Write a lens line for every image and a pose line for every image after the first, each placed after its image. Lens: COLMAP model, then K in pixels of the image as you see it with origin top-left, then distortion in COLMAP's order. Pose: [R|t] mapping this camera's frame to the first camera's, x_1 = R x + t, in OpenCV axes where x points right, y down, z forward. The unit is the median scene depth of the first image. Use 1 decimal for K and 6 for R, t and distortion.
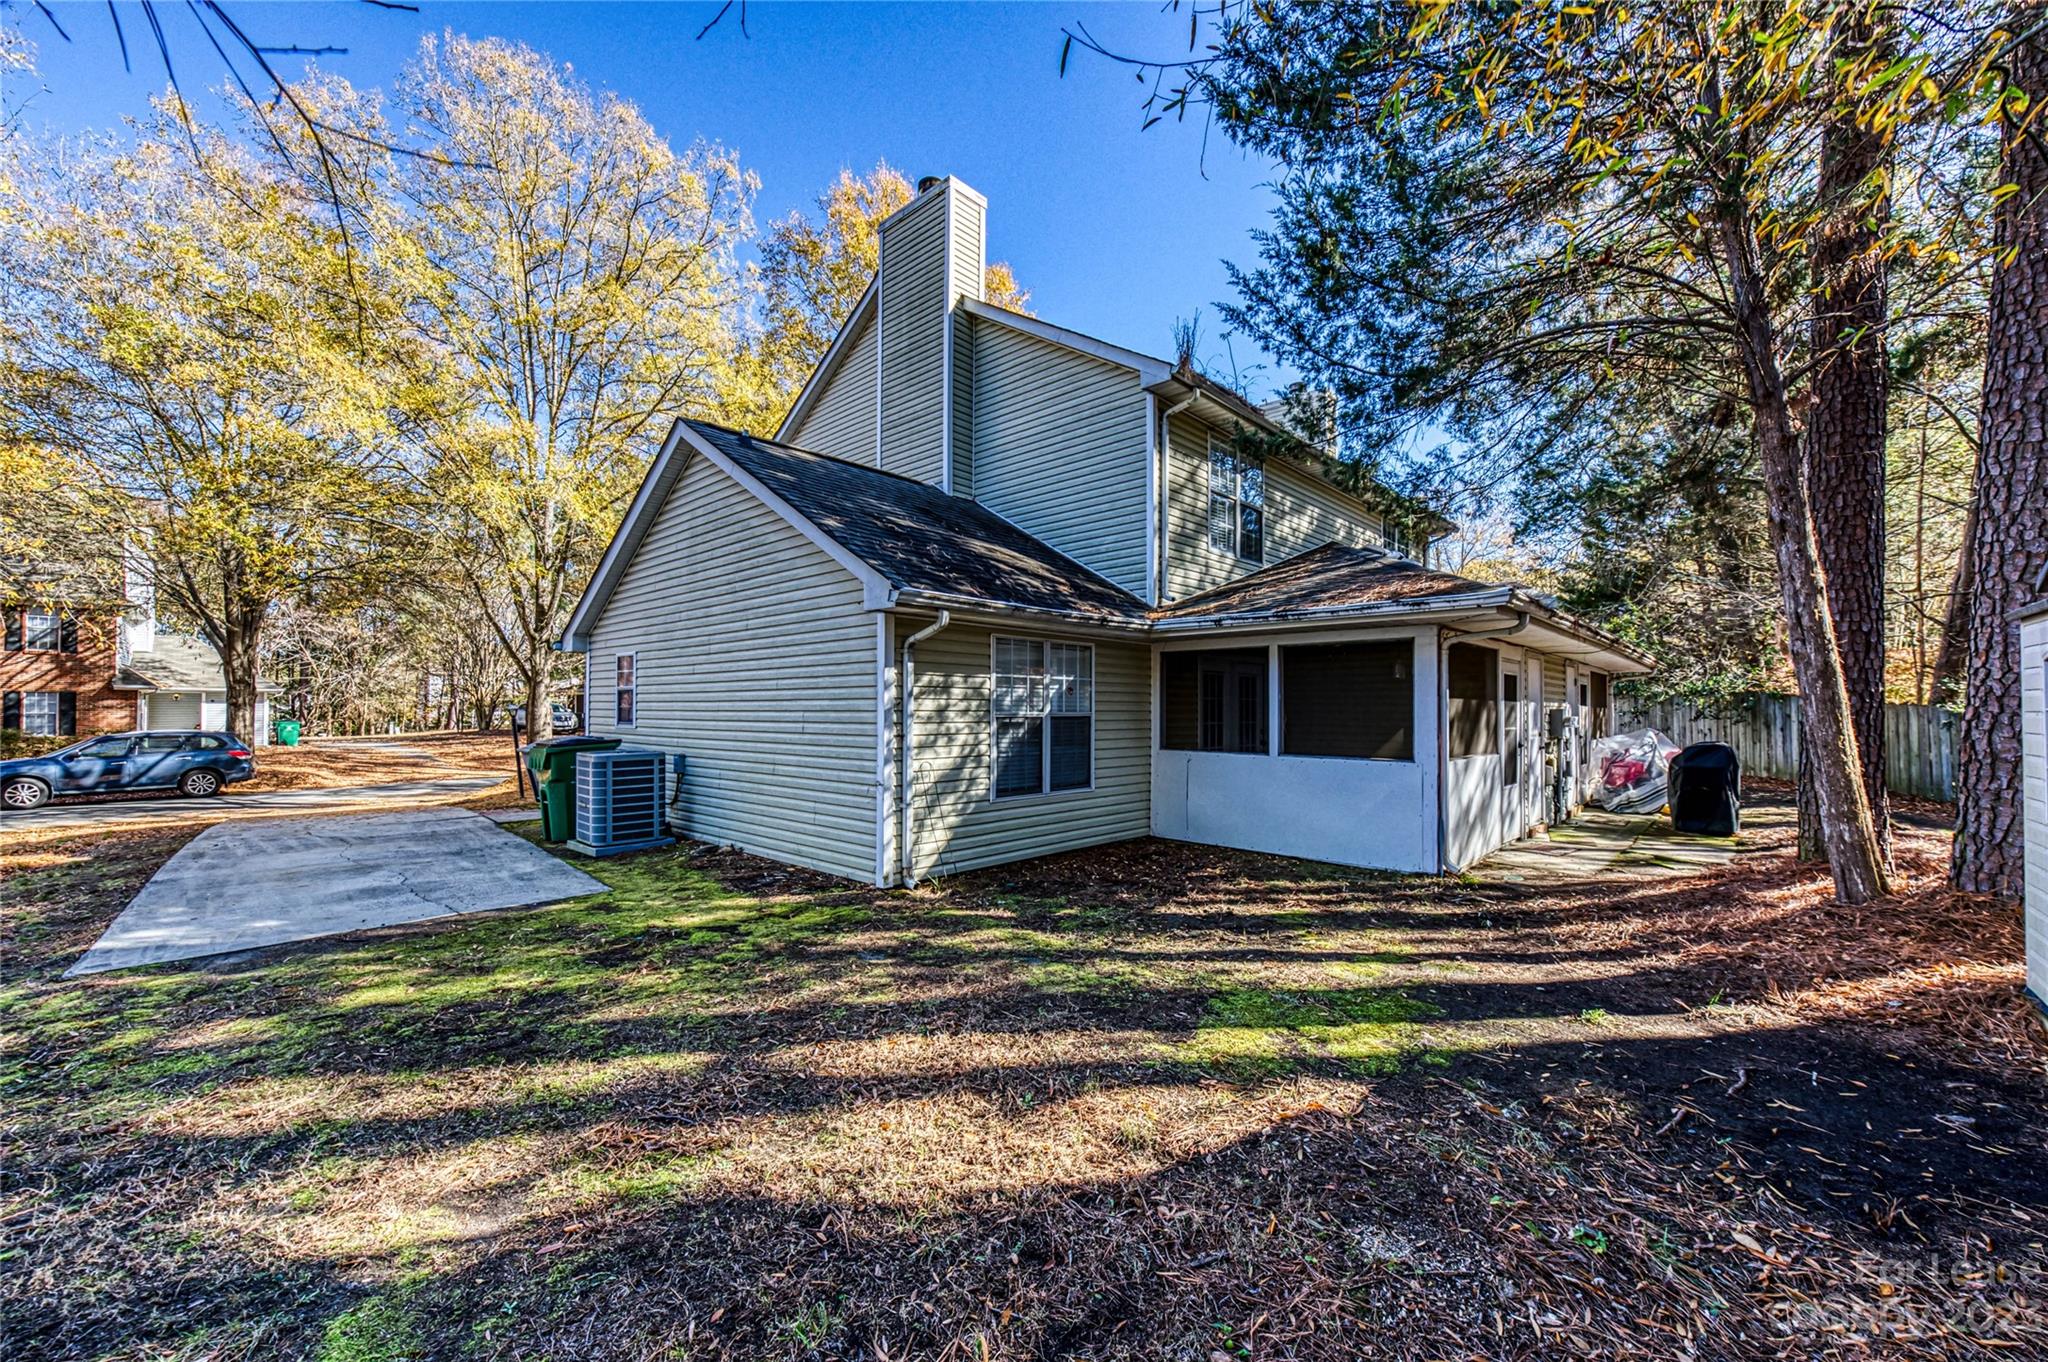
lens RADIAL K [[791.2, 0, 1032.3], [0, 791.2, 690.1], [0, 0, 1]] dist [-0.001497, -0.000398]
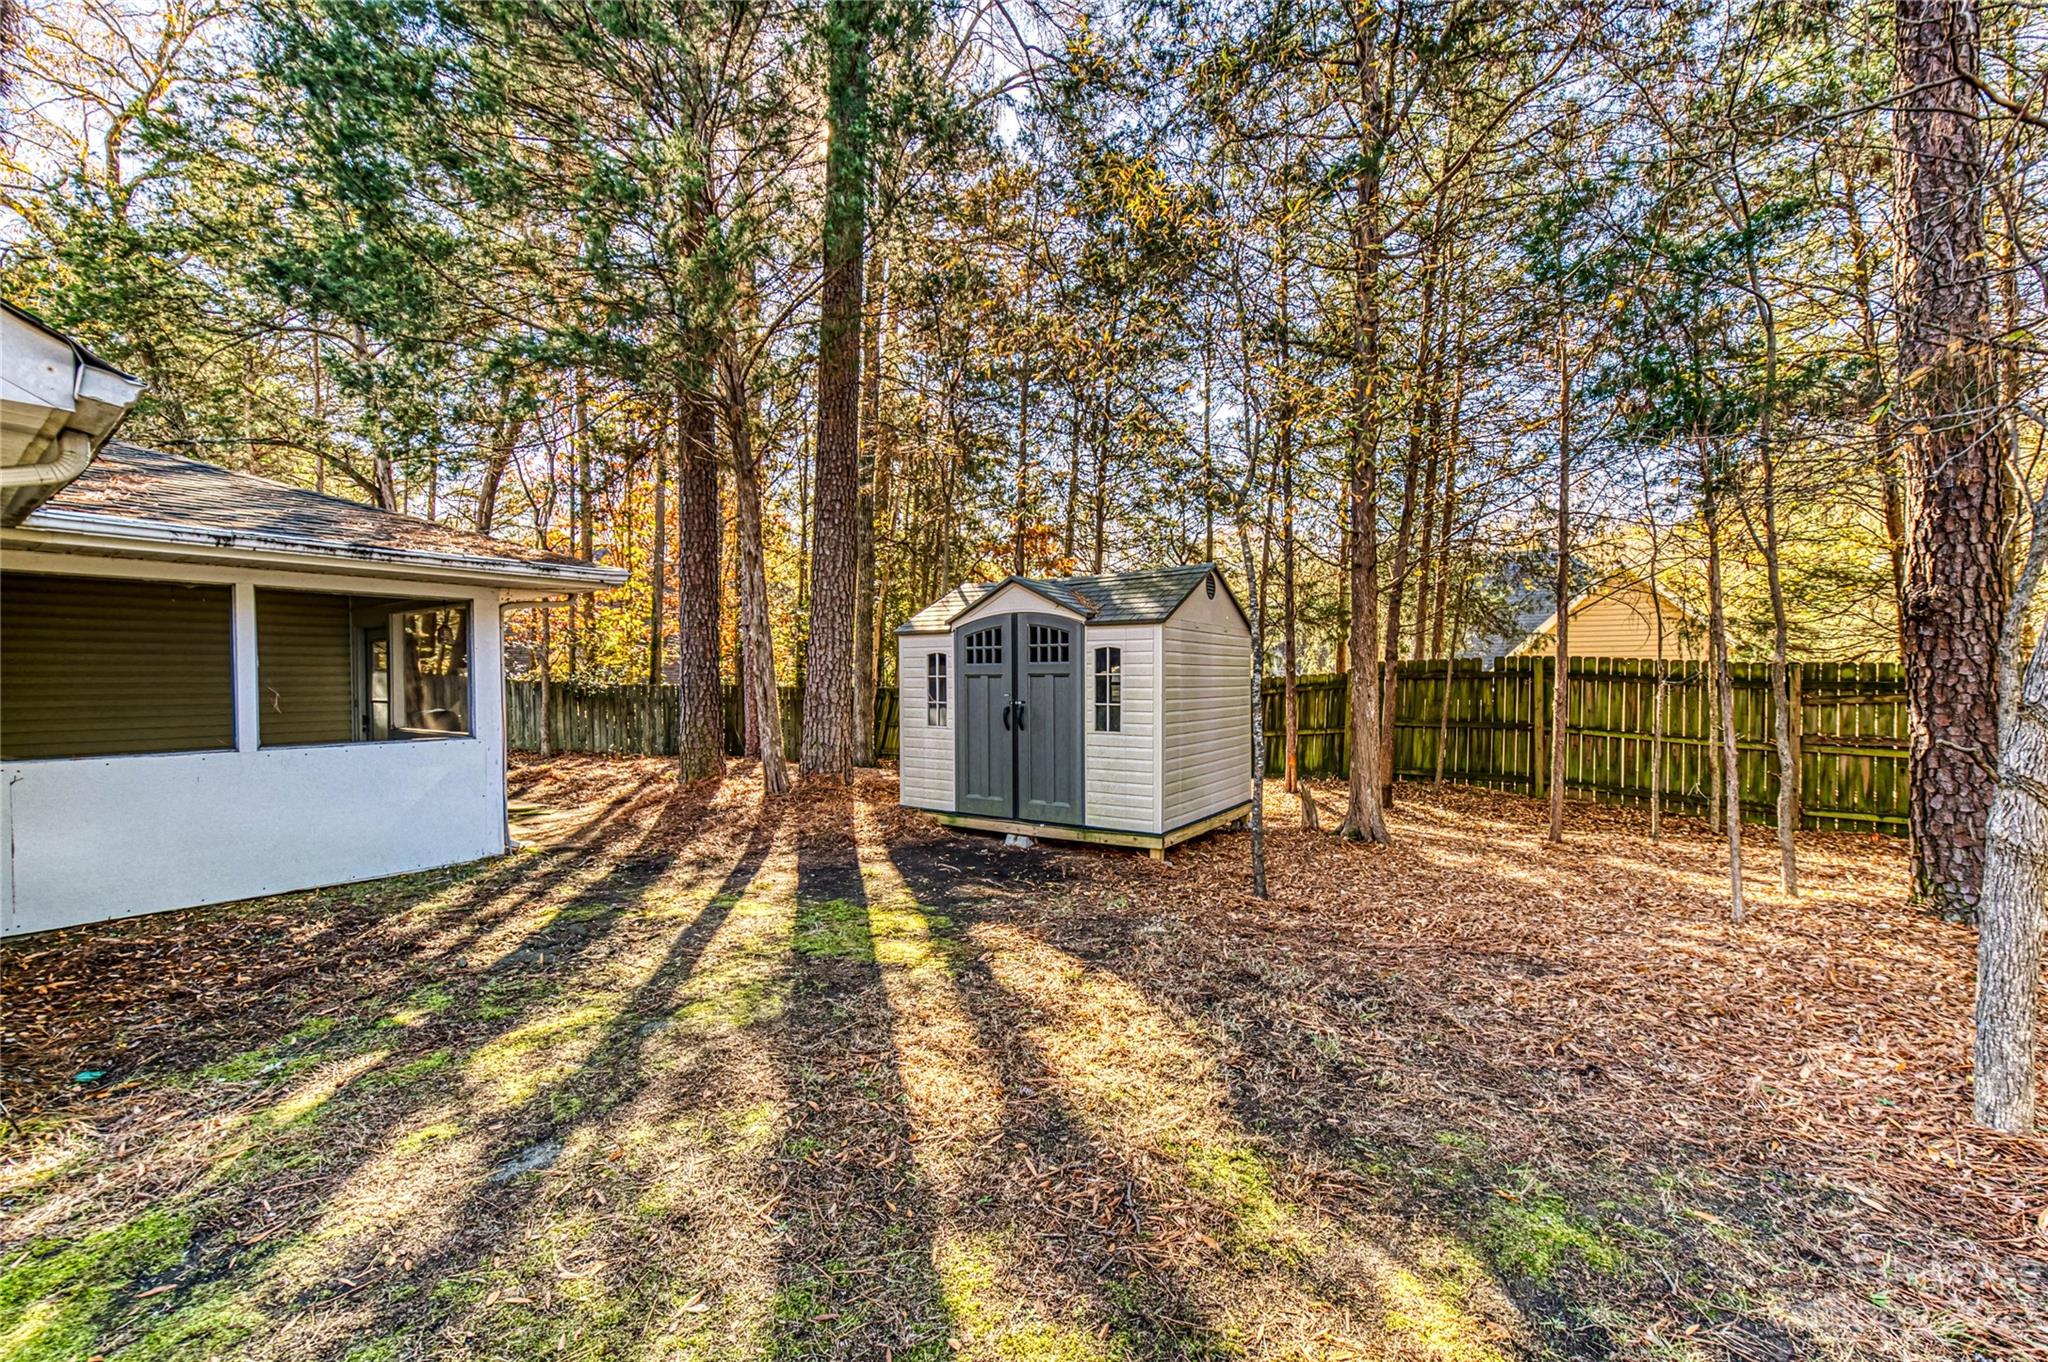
lens RADIAL K [[791.2, 0, 1032.4], [0, 791.2, 680.4], [0, 0, 1]] dist [-0.001497, -0.000398]
pose [[-0.128621, -0.007763, 0.991663, -0.789811], [-0.019968, 0.999787, 0.005236, 0.013137], [-0.991493, -0.019128, -0.128748, 0.782675]]
